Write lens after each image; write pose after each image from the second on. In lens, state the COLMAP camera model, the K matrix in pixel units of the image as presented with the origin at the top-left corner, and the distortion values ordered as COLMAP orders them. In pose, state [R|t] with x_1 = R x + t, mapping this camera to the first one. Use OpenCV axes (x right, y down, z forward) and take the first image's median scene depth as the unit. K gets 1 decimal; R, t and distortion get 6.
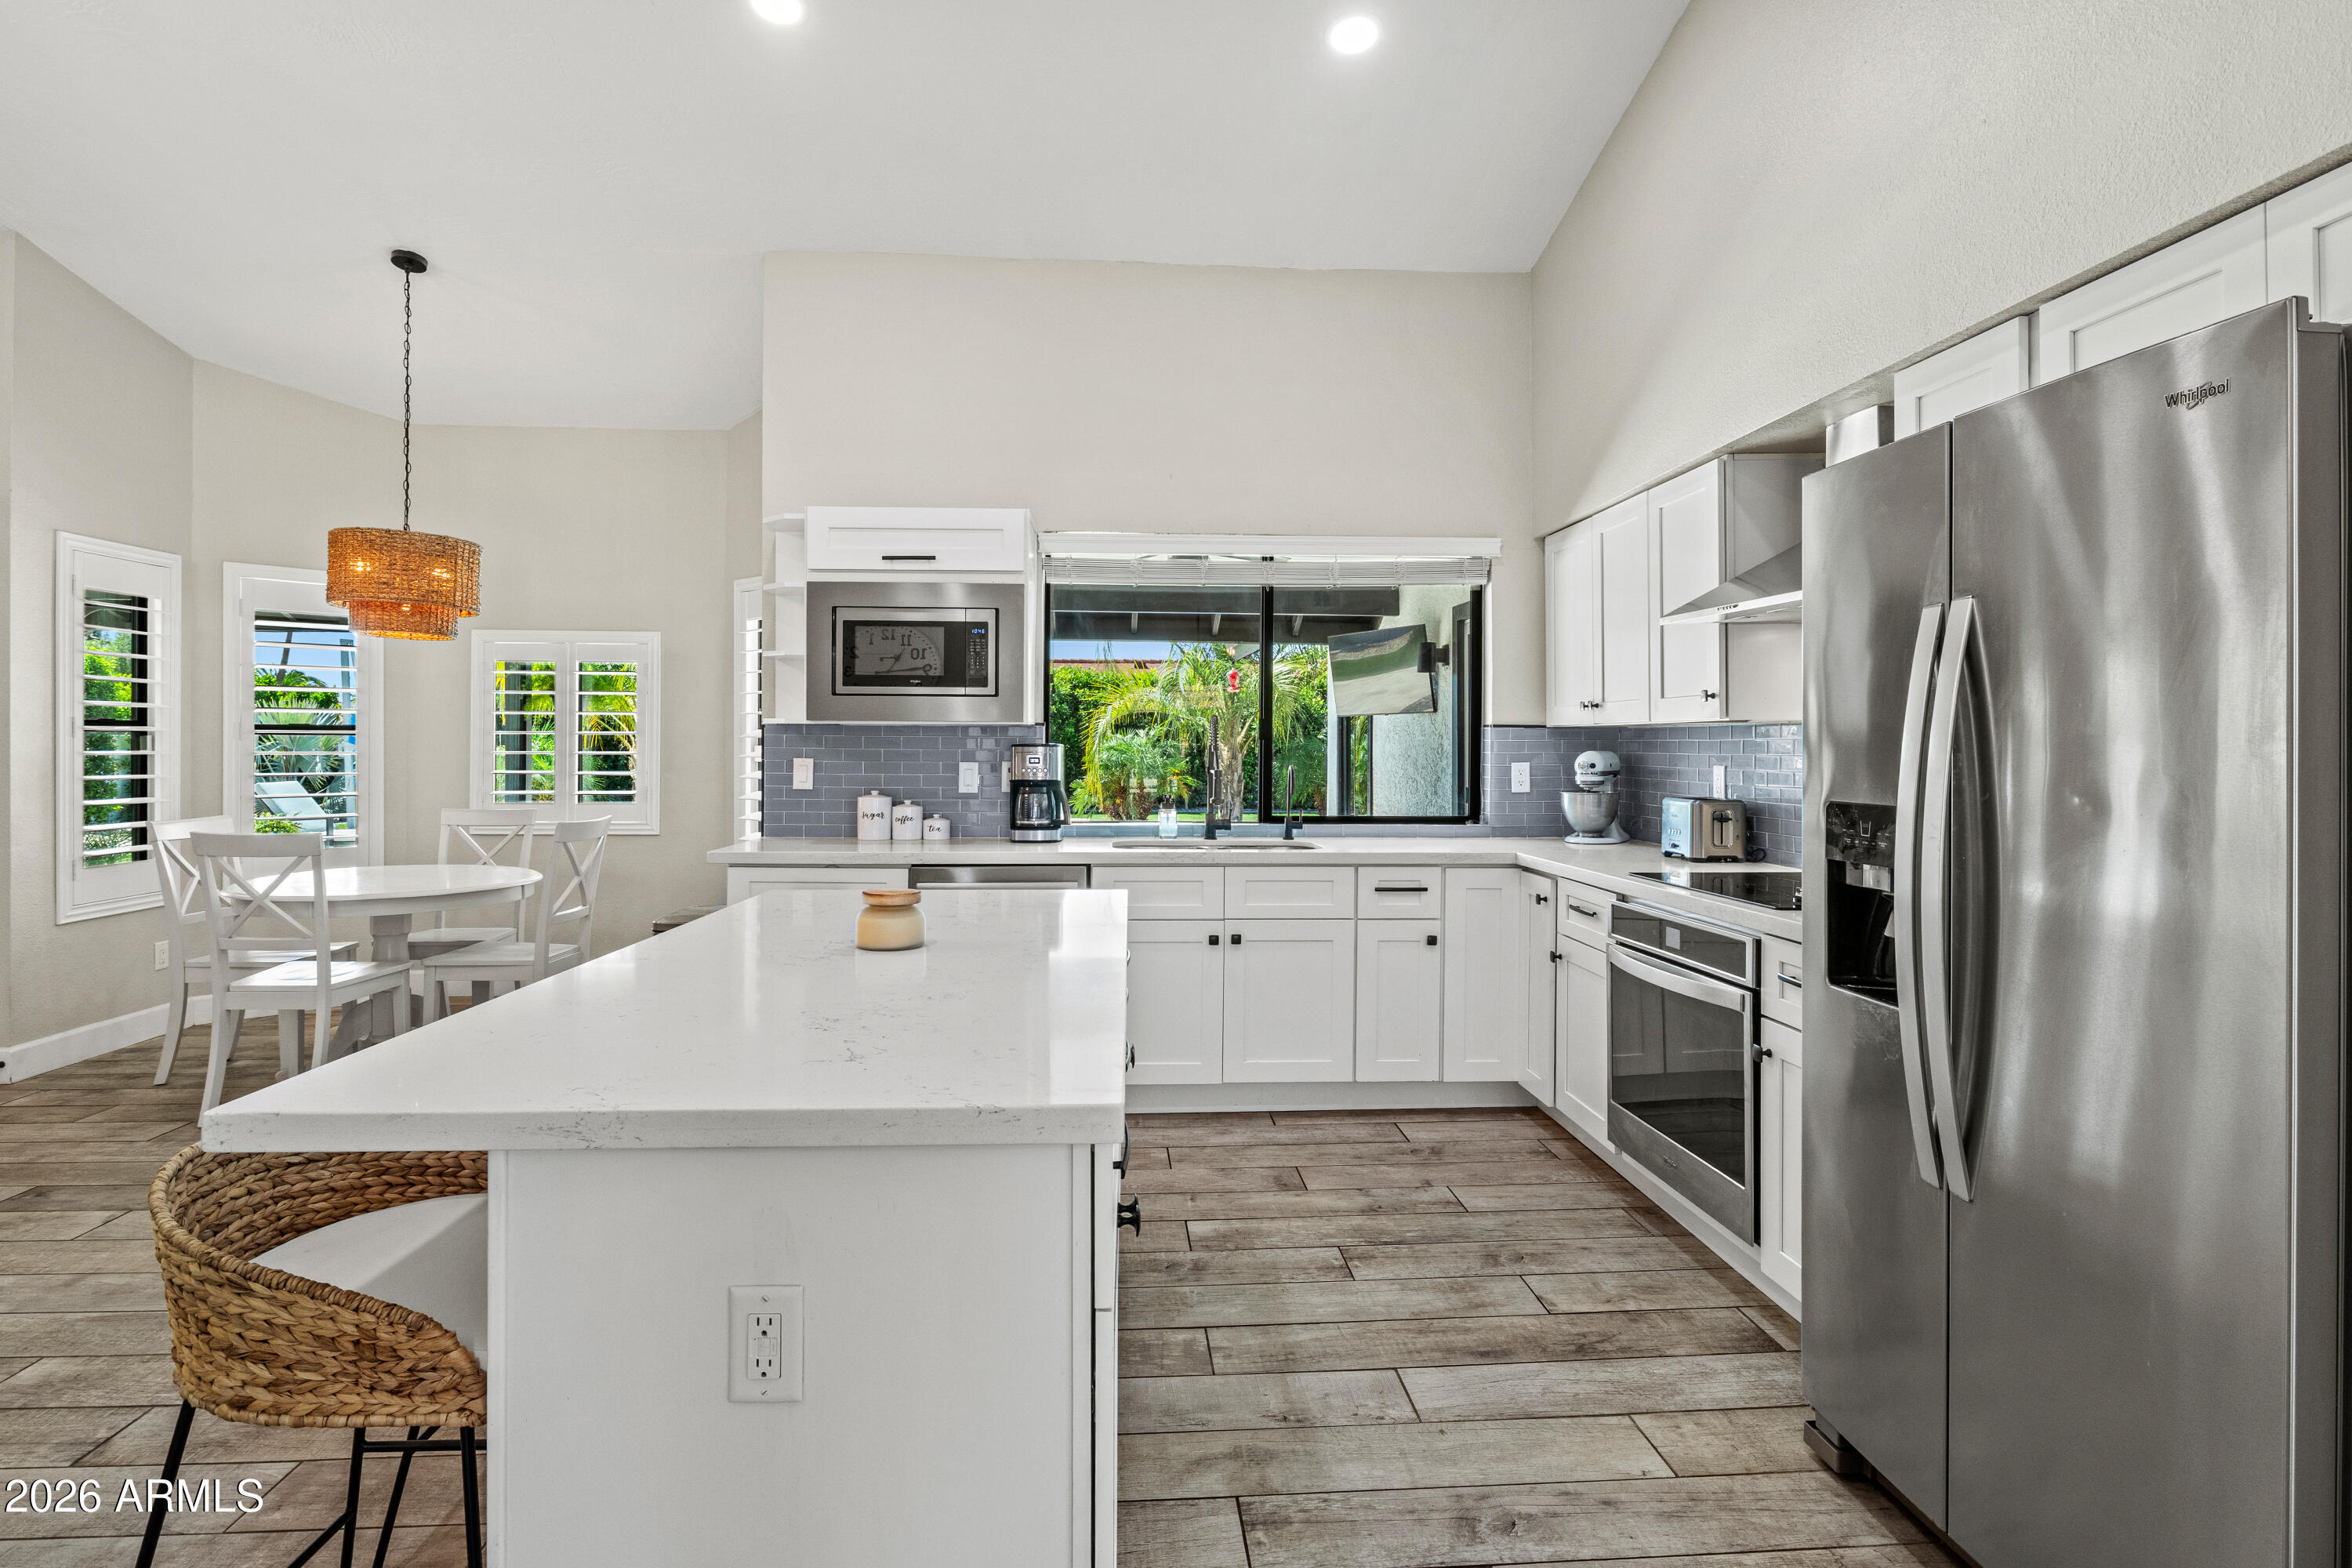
lens RADIAL K [[1207.0, 0, 1182.2], [0, 1207.0, 736.1], [0, 0, 1]] dist [-0.006220, -0.000559]
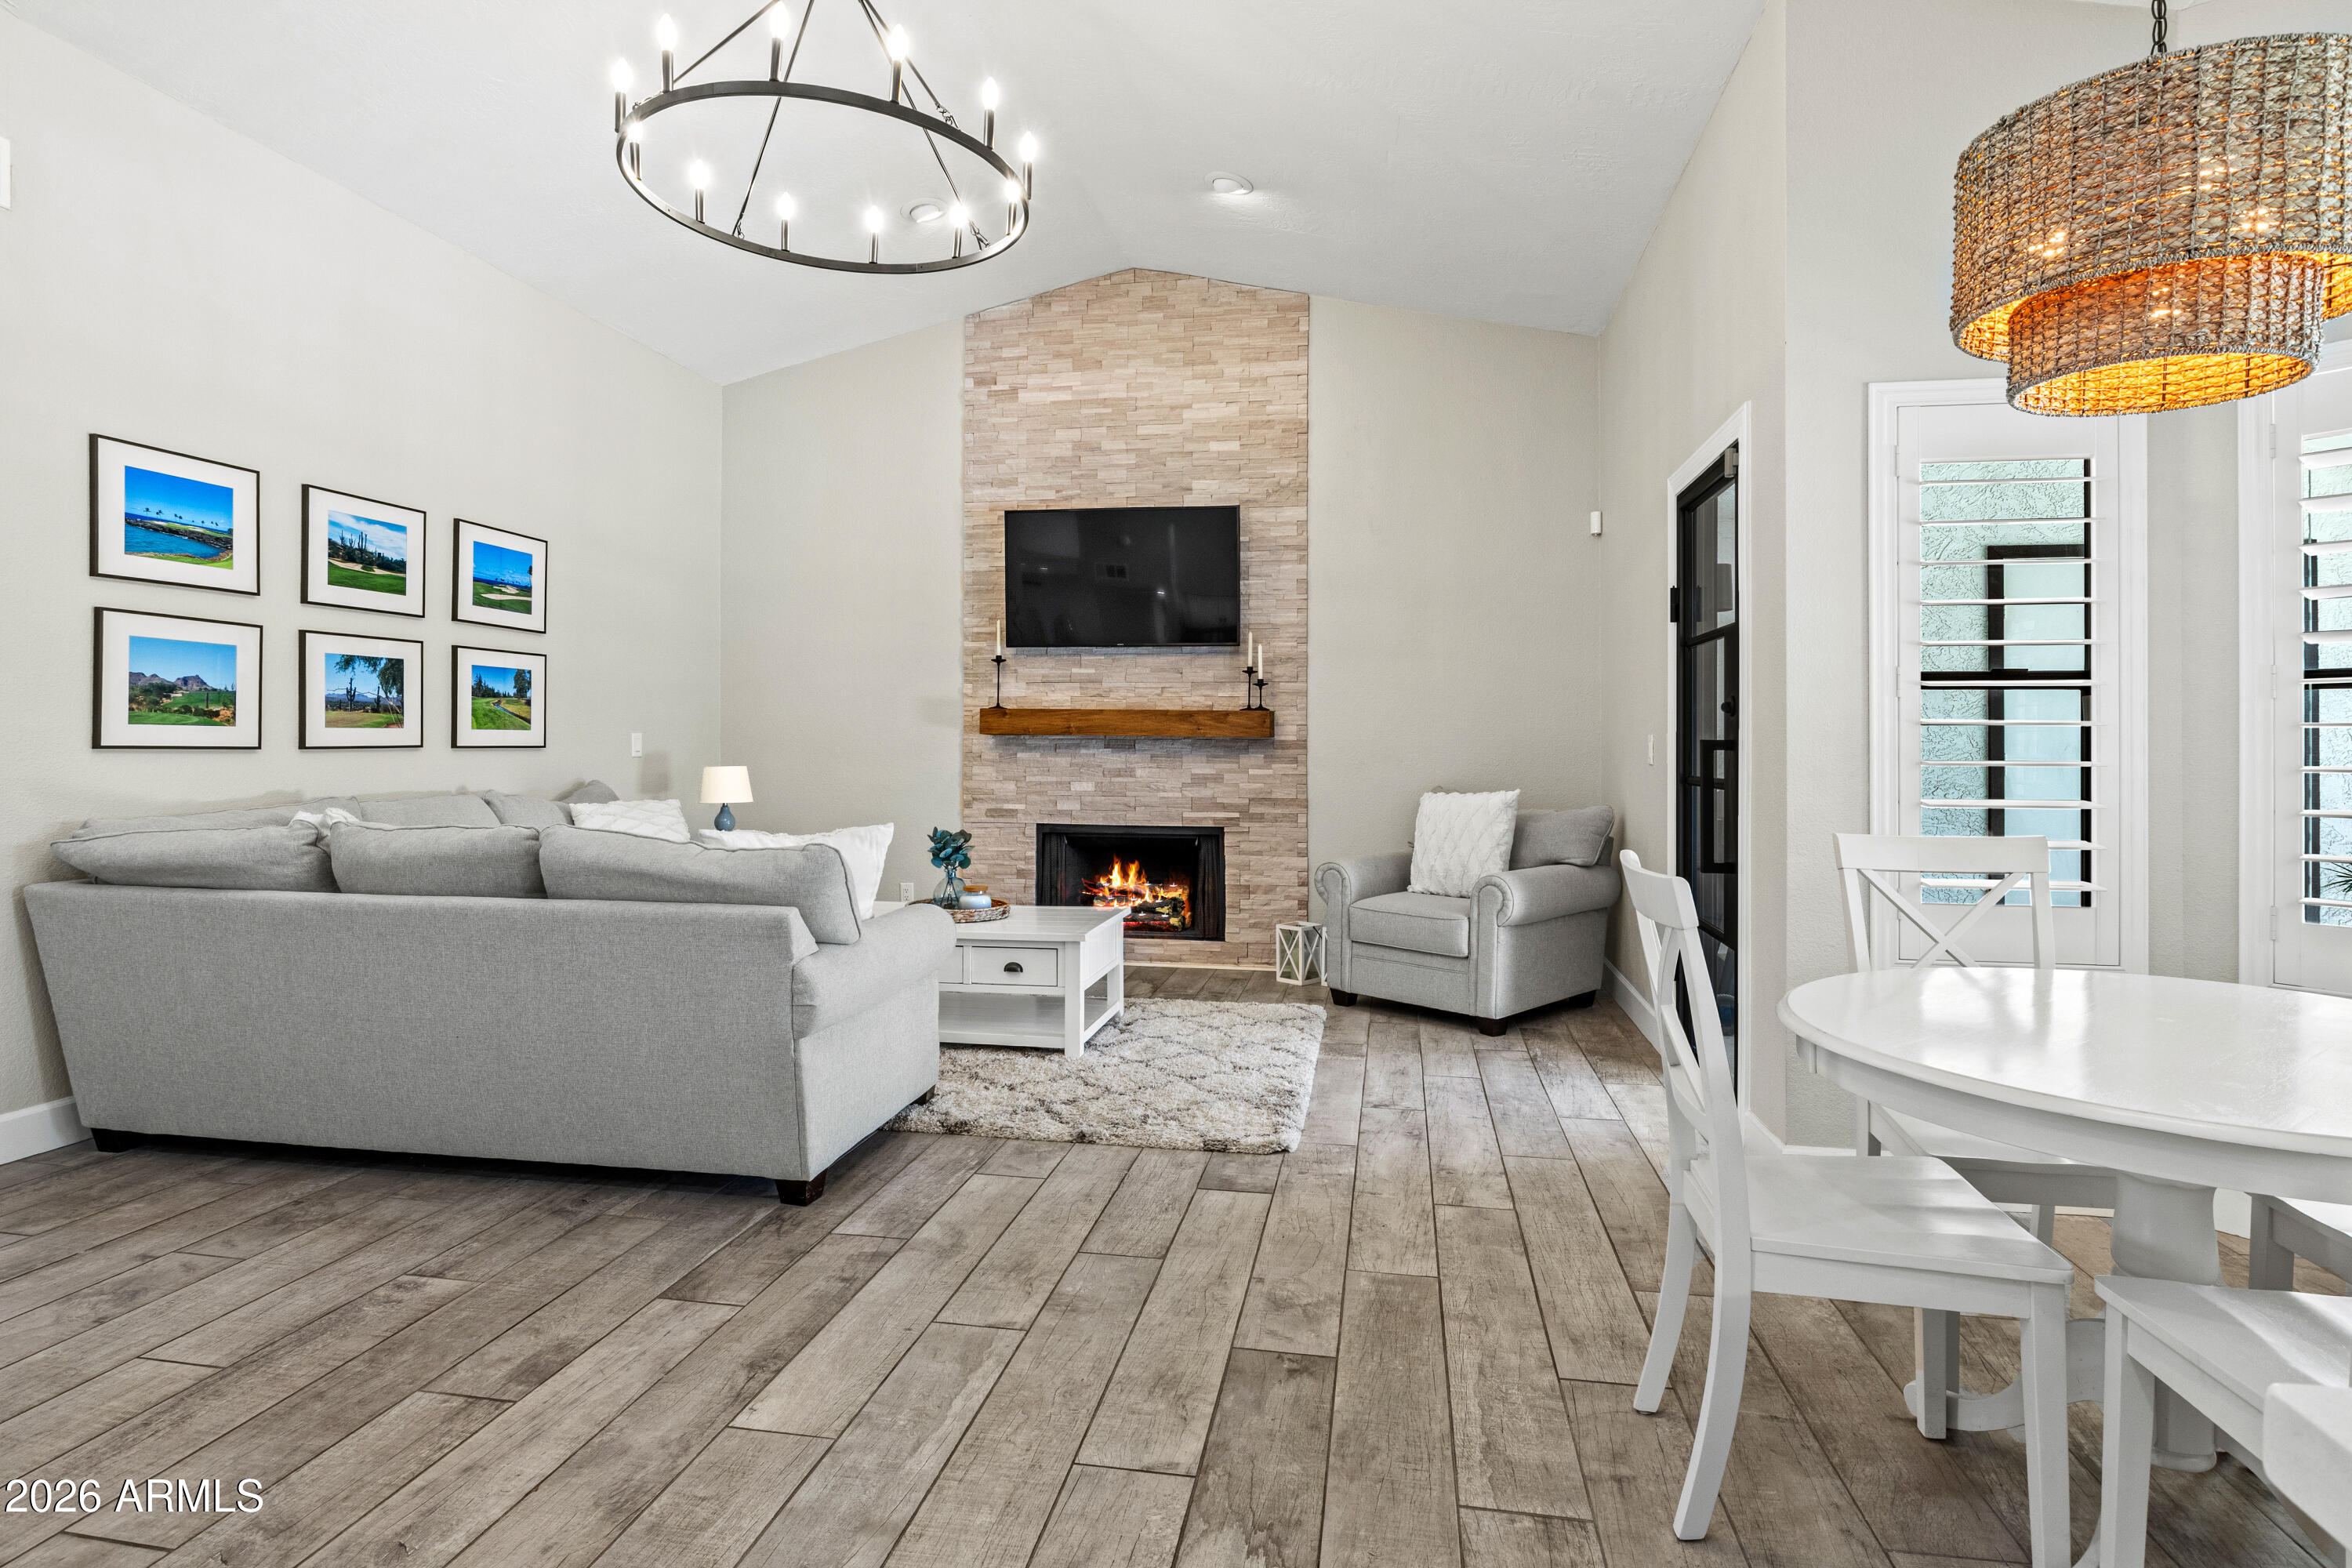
lens RADIAL K [[1198.5, 0, 1182.9], [0, 1198.5, 740.1], [0, 0, 1]] dist [-0.008853, 0.001033]
pose [[-0.243899, -0.006046, -0.969782, -0.240910], [-0.001972, 0.999982, -0.005739, 0.031115], [0.969799, 0.000512, -0.243906, 0.886189]]
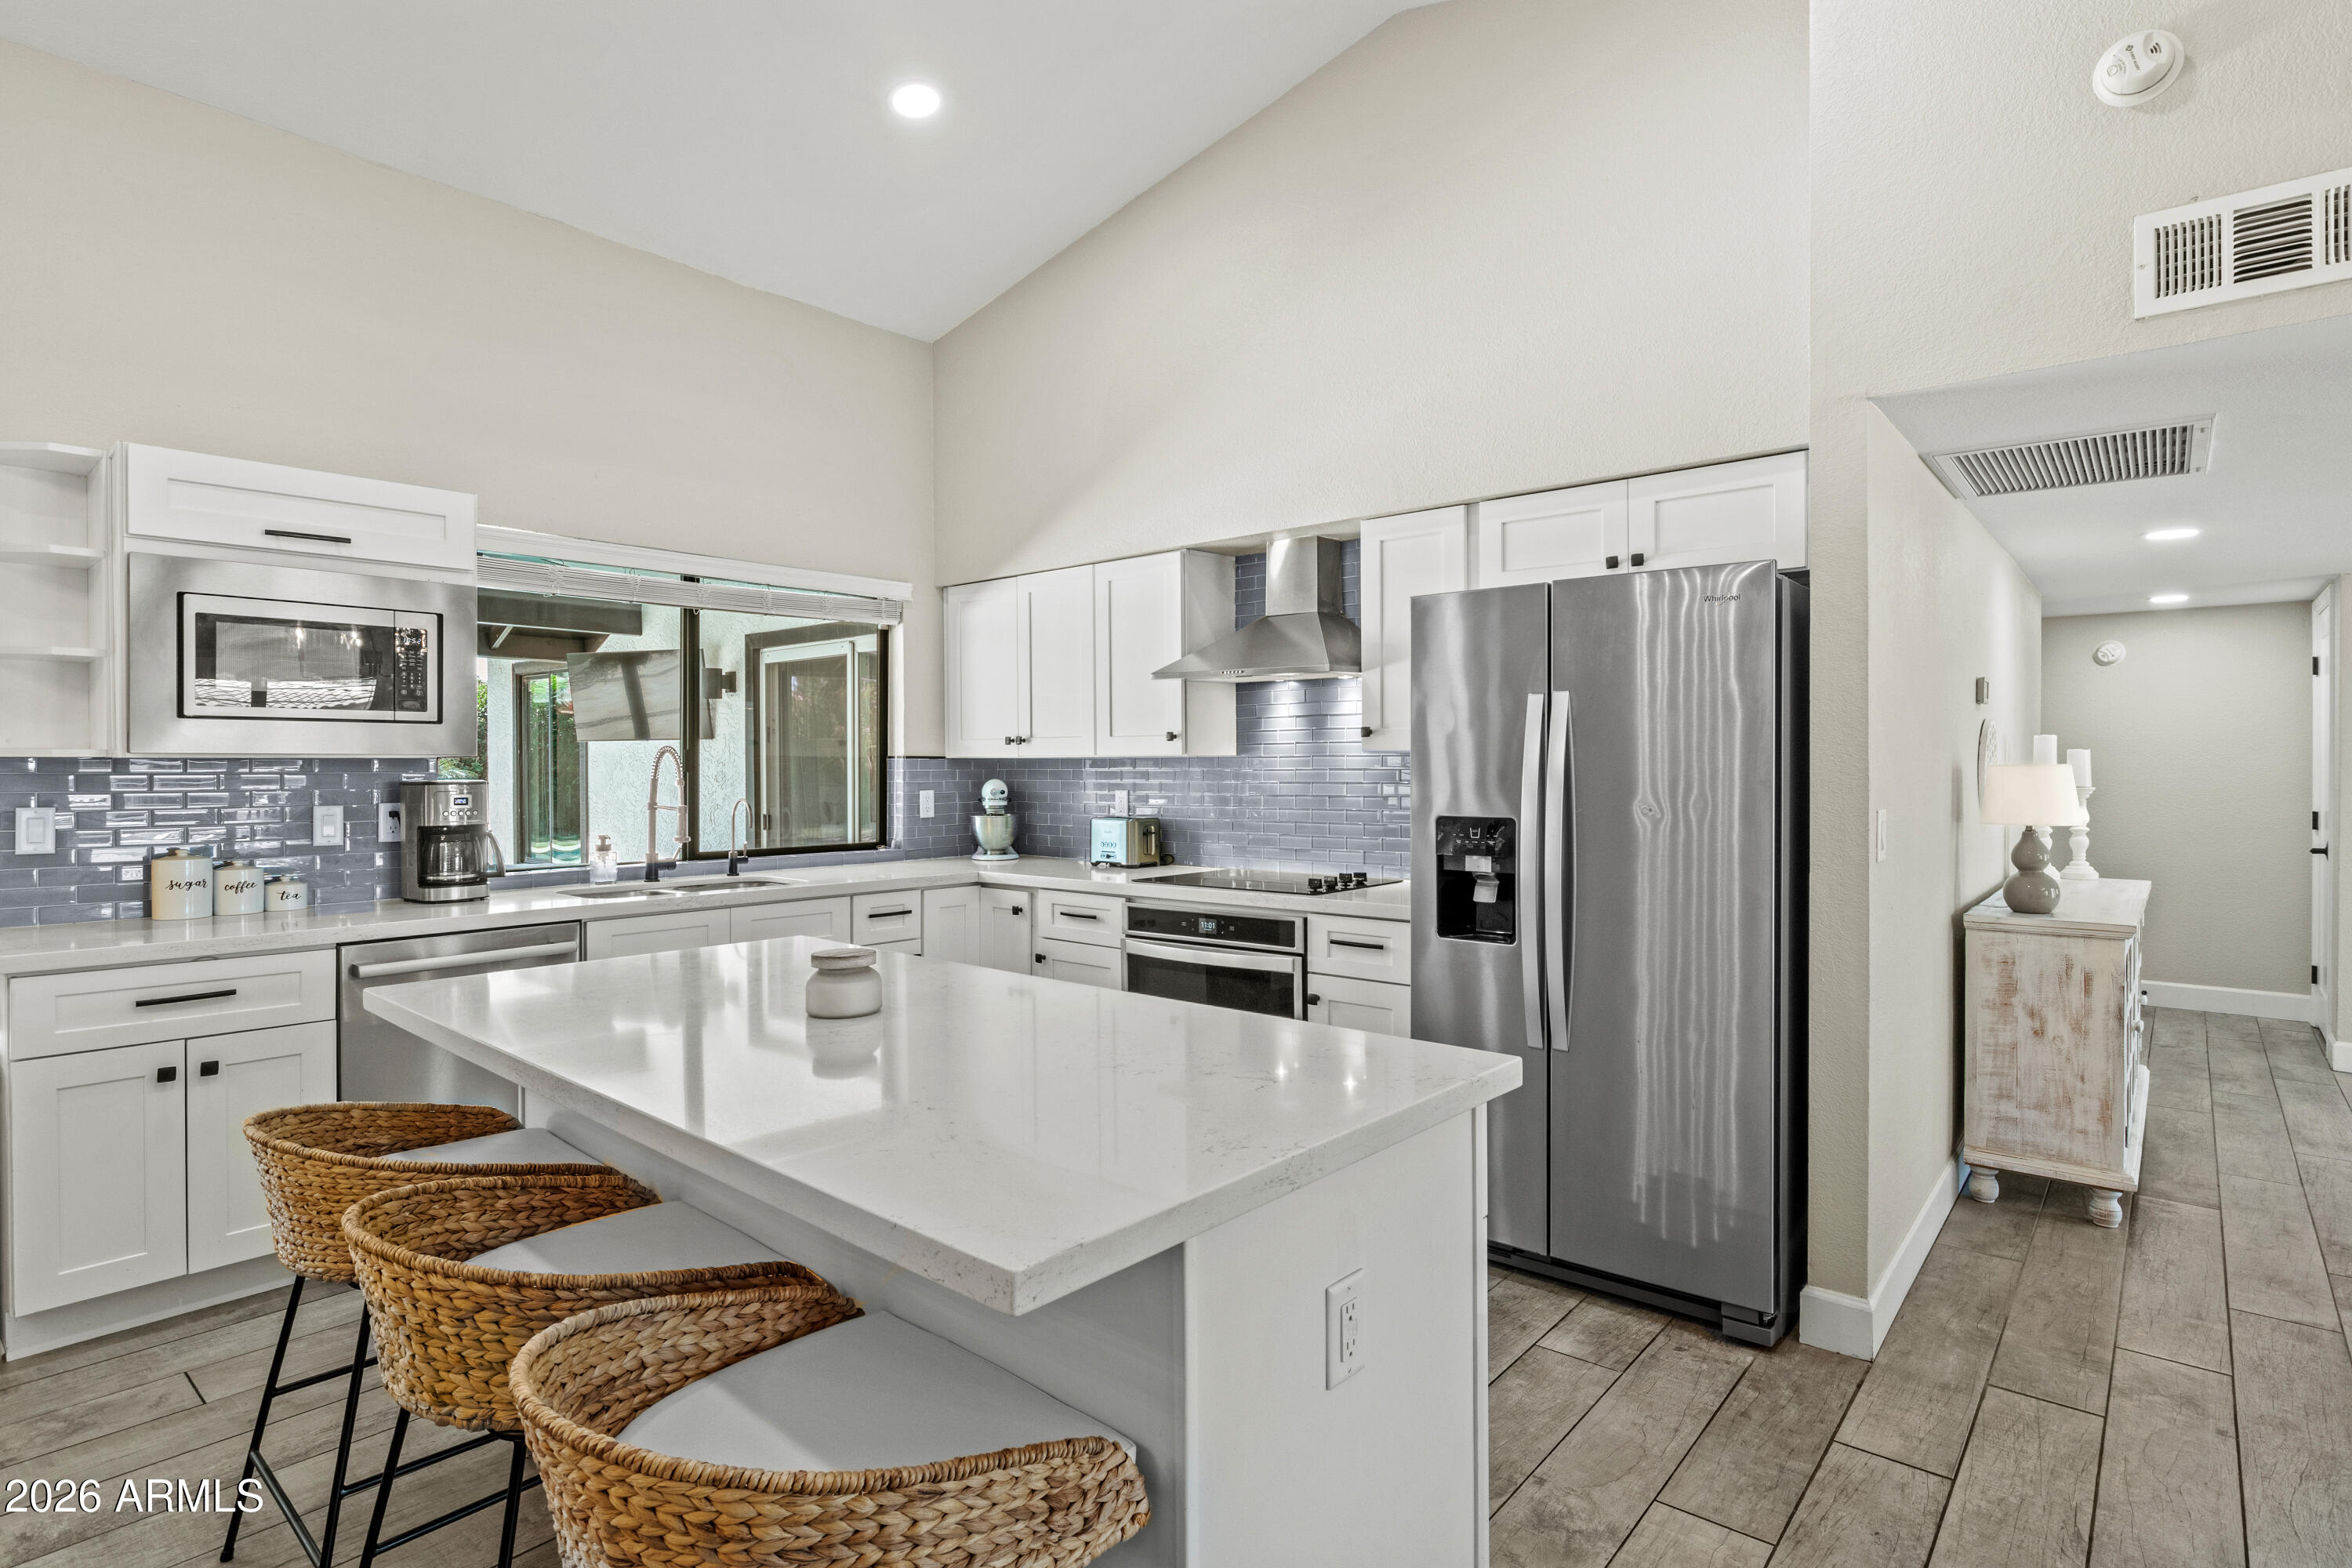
lens RADIAL K [[1172.4, 0, 1199.1], [0, 1172.4, 769.5], [0, 0, 1]] dist [-0.010074, -0.000056]
pose [[0.694379, -0.009073, 0.719552, -0.366087], [0.000174, 0.999923, 0.012441, -0.012058], [-0.719609, -0.008514, 0.694327, 0.098285]]
